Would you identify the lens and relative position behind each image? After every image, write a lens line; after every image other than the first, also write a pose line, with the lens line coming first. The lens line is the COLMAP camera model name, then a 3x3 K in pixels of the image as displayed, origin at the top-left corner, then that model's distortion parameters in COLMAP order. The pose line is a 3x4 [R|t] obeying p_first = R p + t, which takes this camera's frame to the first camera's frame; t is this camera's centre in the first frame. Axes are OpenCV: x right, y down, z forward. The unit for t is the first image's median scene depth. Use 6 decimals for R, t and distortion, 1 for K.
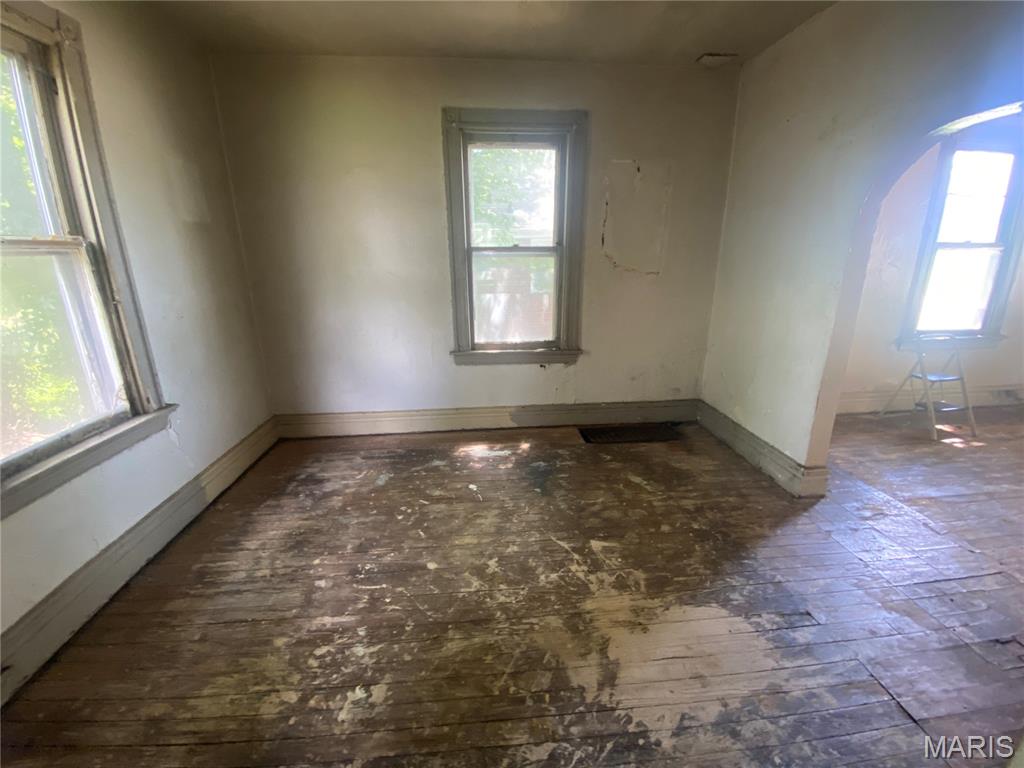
lens RADIAL K [[413.5, 0, 515.9], [0, 413.5, 391.8], [0, 0, 1]] dist [0.020708, -0.003394]
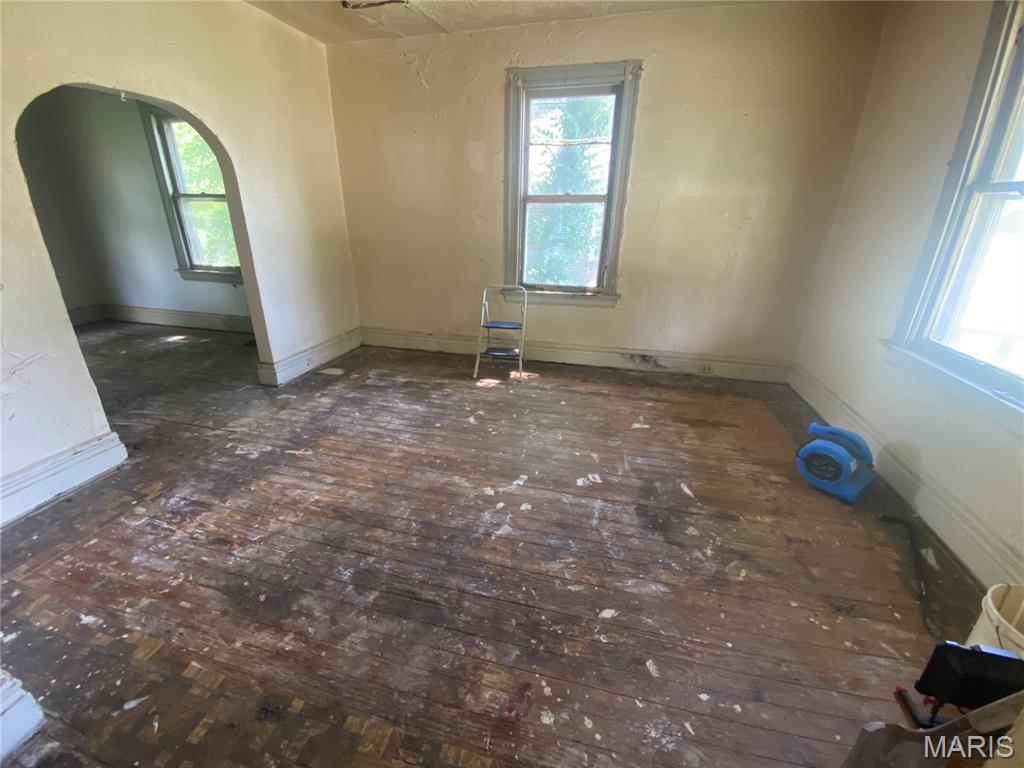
lens RADIAL K [[413.5, 0, 515.7], [0, 413.5, 386.0], [0, 0, 1]] dist [0.020708, -0.003394]
pose [[0.935651, 0.152484, -0.318285, 1.455080], [-0.125610, 0.986672, 0.103442, 0.006192], [0.329816, -0.056806, 0.942334, -0.015889]]
